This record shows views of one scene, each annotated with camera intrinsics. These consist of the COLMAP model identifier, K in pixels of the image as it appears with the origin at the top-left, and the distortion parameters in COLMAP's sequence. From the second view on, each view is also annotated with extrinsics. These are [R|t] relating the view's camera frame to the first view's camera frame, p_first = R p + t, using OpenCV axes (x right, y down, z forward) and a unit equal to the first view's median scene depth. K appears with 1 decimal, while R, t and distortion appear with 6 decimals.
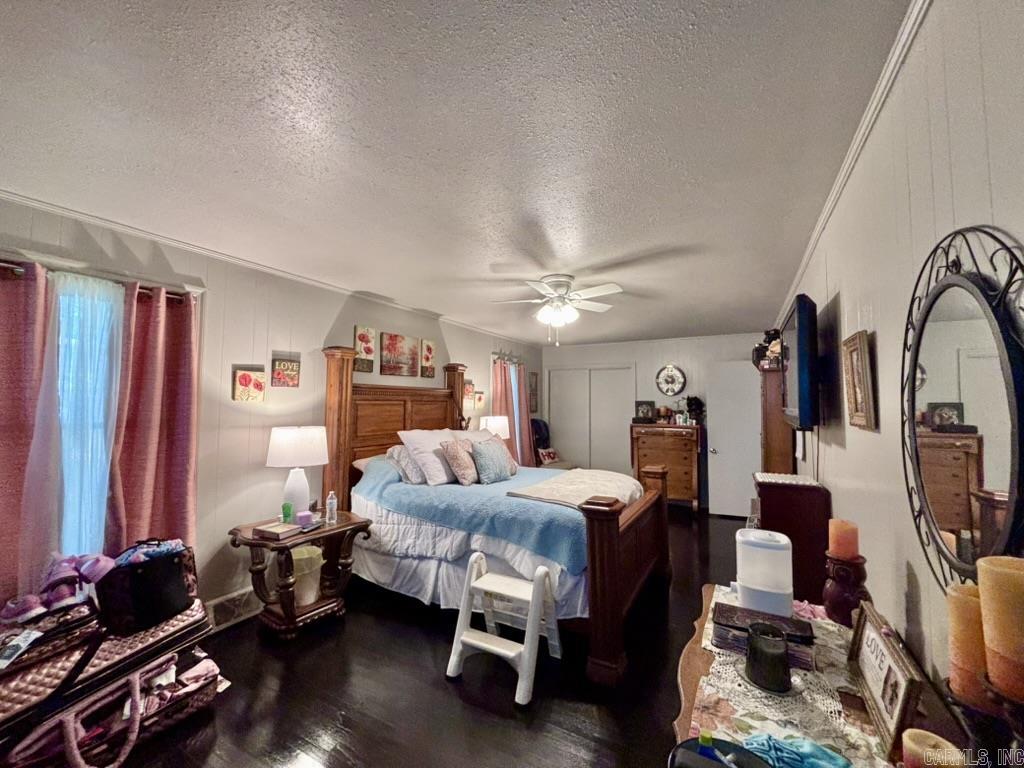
lens RADIAL K [[412.1, 0, 510.3], [0, 412.1, 376.9], [0, 0, 1]] dist [0.011852, -0.000031]
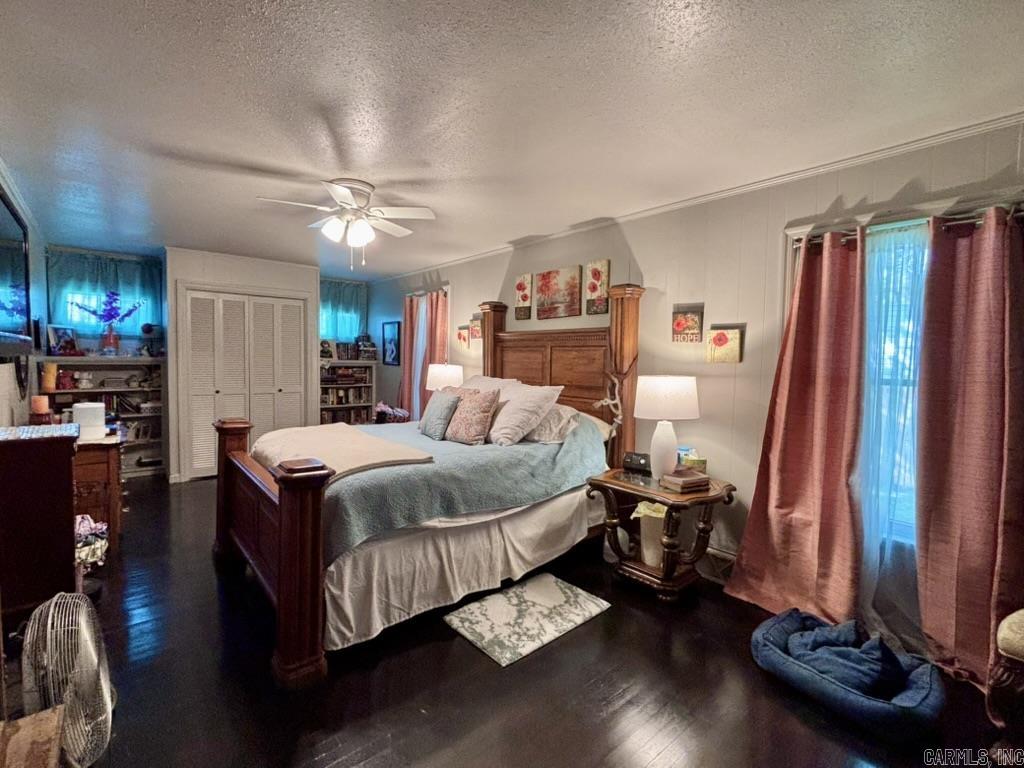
lens RADIAL K [[470.2, 0, 512.0], [0, 470.2, 384.0], [0, 0, 1]] dist [-0.000673, -0.000052]
pose [[-0.339960, 0.044285, -0.939397, 0.680980], [0.046091, 0.998475, 0.030390, 0.099638], [0.939310, -0.032966, -0.341483, 1.226121]]
